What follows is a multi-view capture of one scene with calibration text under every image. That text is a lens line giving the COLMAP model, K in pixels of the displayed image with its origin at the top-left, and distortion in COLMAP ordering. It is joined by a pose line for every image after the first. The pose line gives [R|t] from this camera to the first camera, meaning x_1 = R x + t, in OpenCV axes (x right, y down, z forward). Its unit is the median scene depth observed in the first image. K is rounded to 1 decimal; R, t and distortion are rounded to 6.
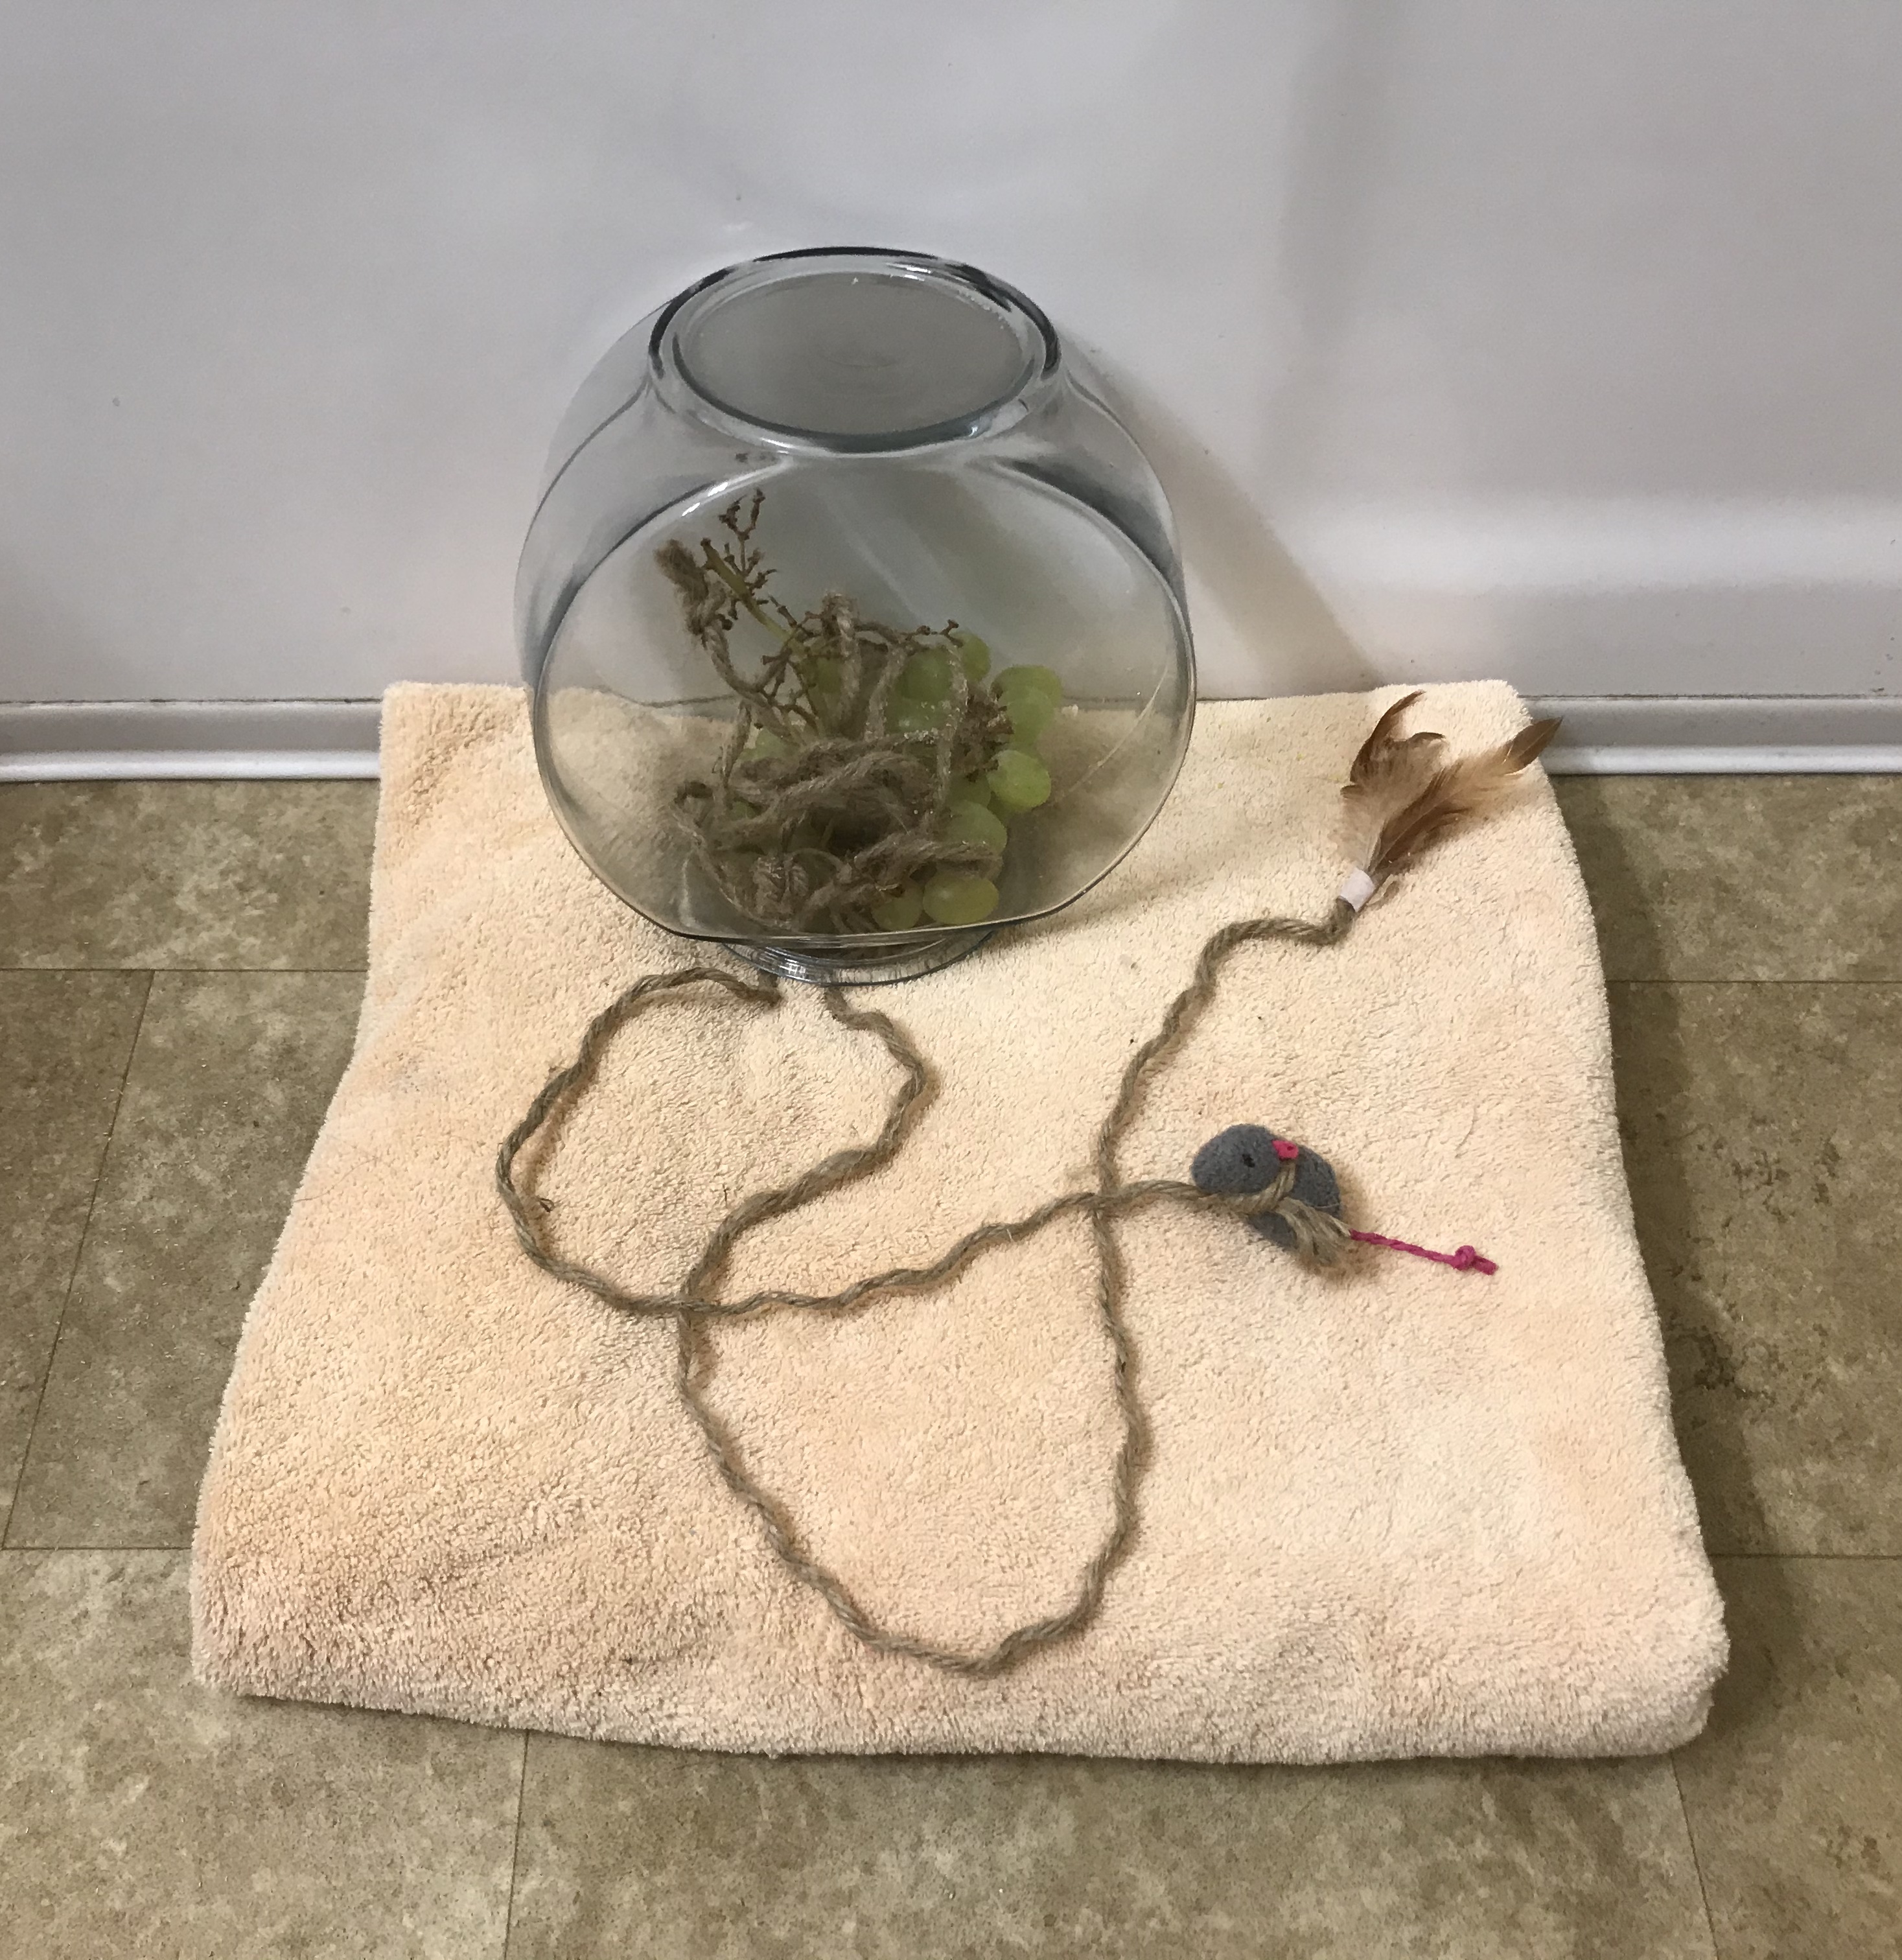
lens RADIAL K [[2259.0, 0, 962.4], [0, 2259.0, 980.2], [0, 0, 1]] dist [0.003161, 0.000000]
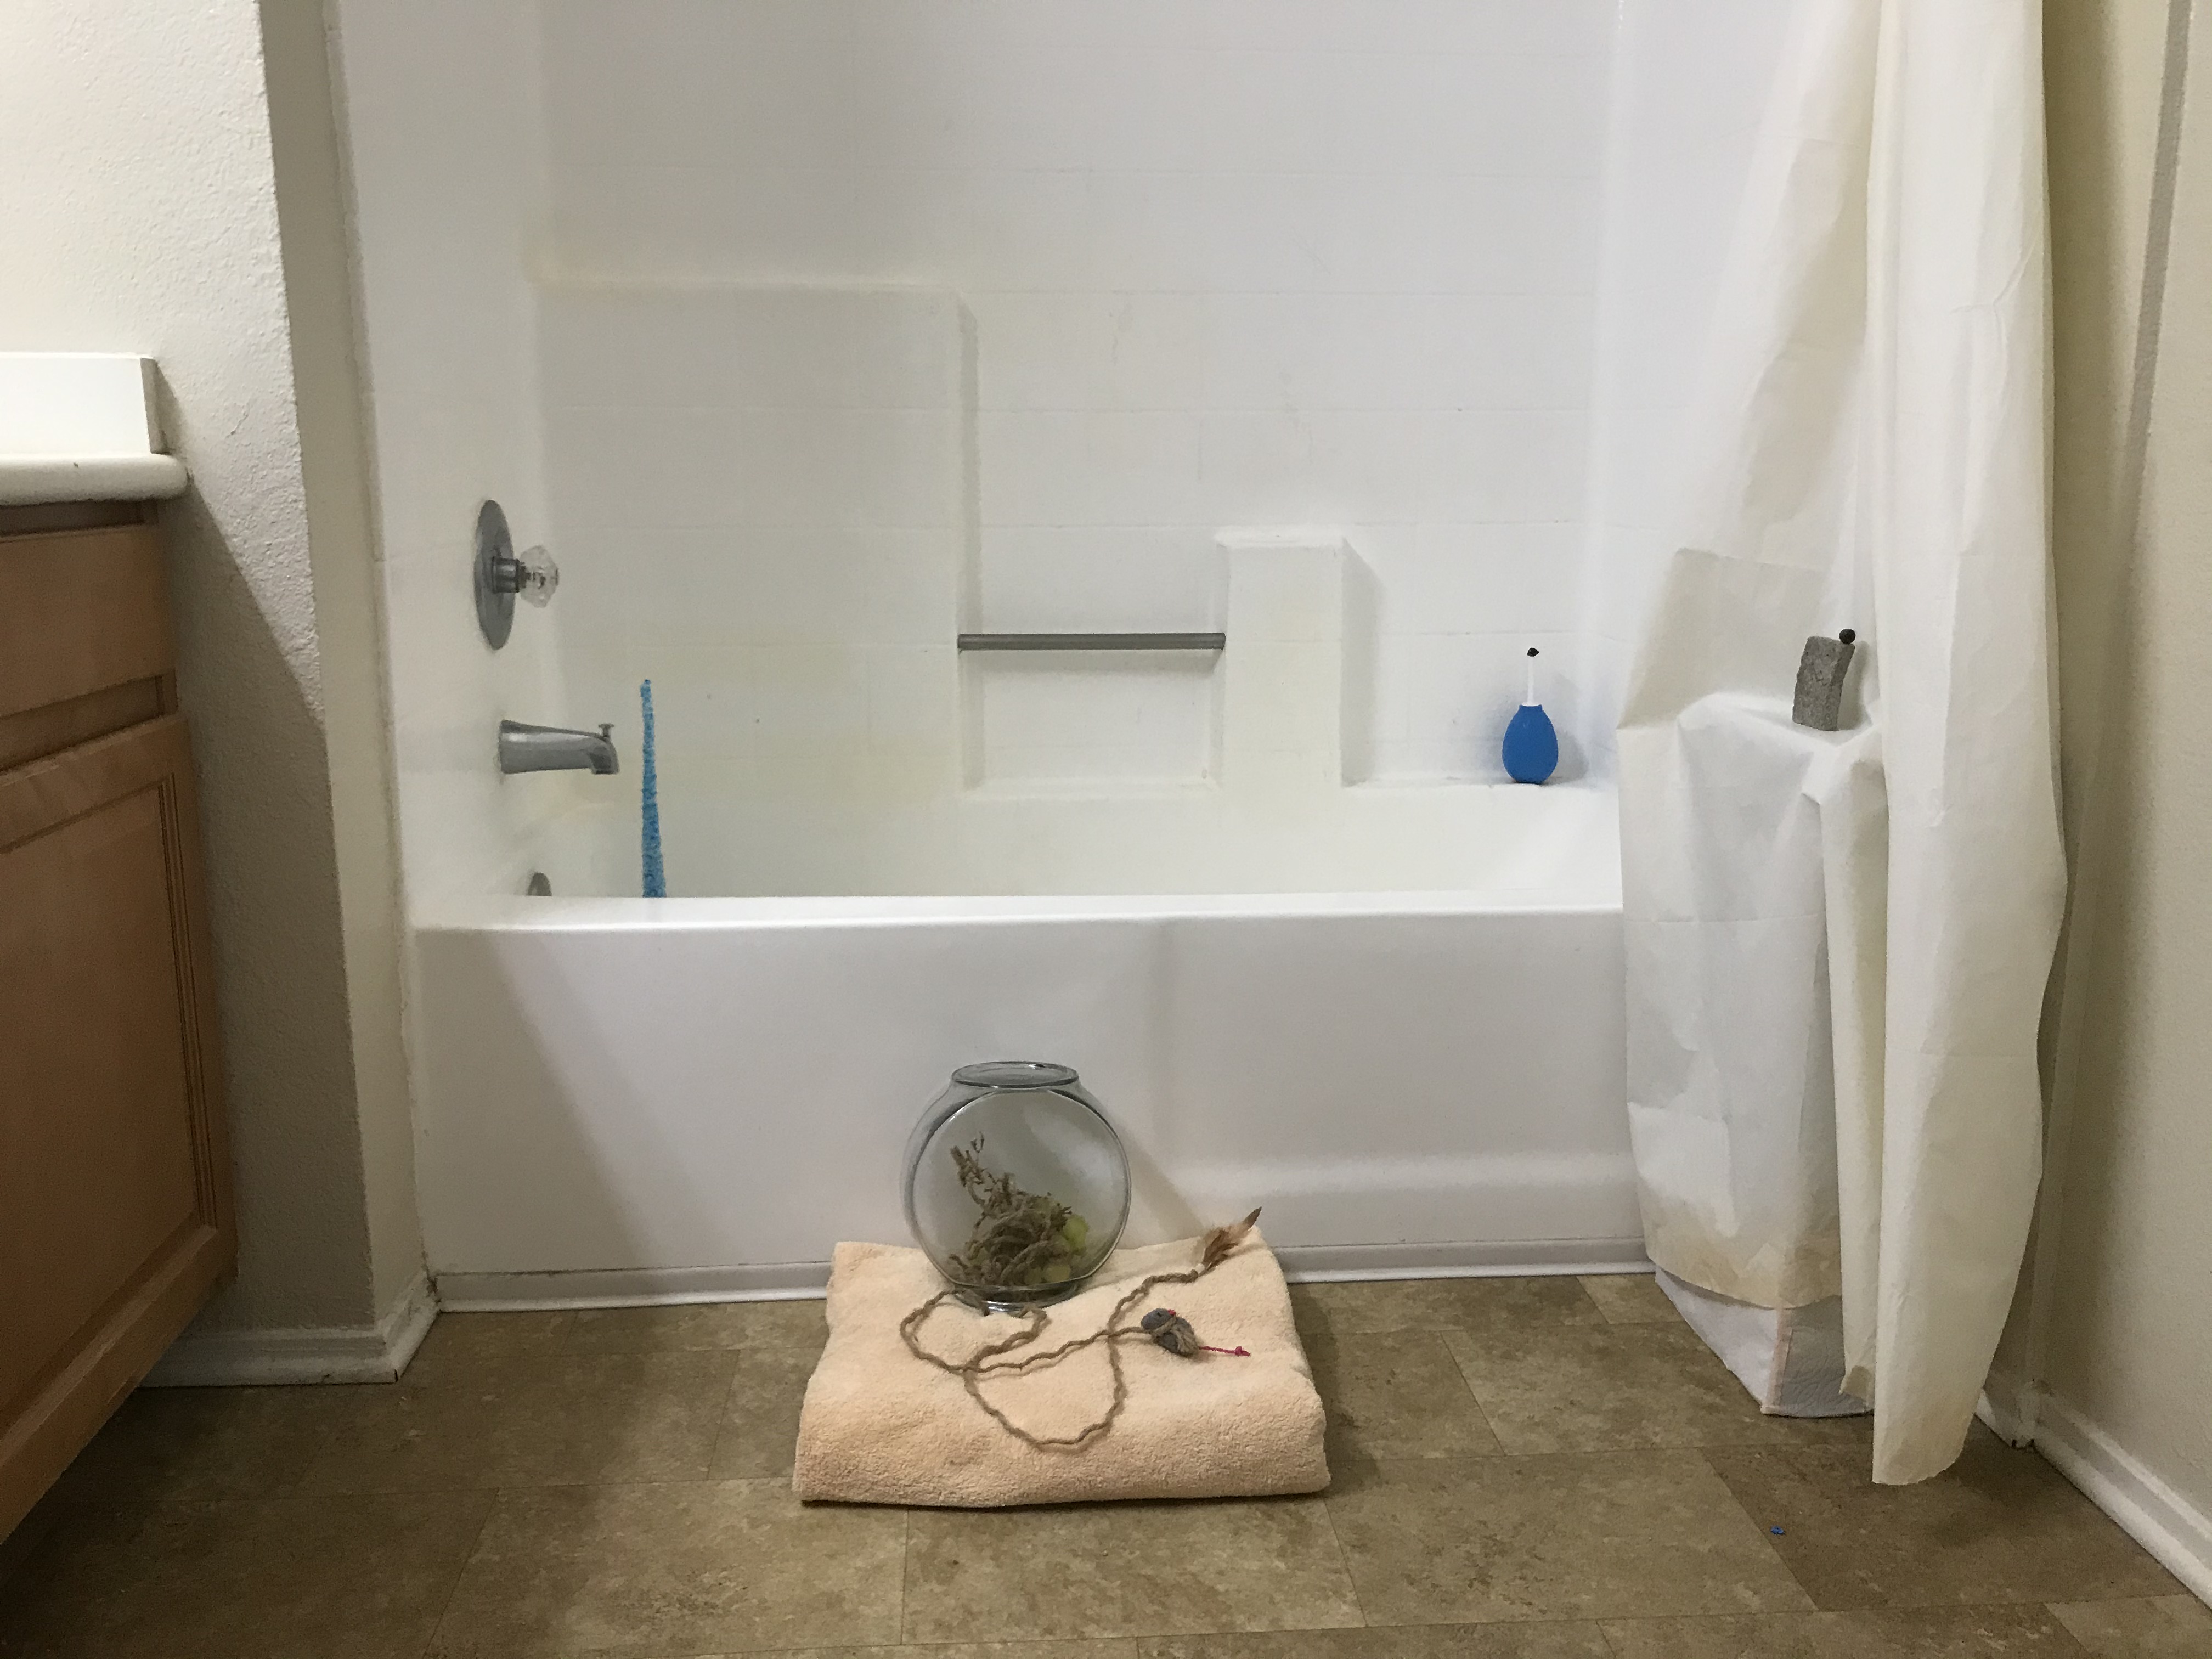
lens RADIAL K [[1820.2, 0, 1104.6], [0, 1820.2, 826.8], [0, 0, 1]] dist [0.004177, 0.001611]
pose [[0.998579, -0.021237, 0.048882, -0.042382], [0.047542, 0.769478, -0.636902, 1.030955], [-0.024088, 0.638320, 0.769394, -1.142520]]
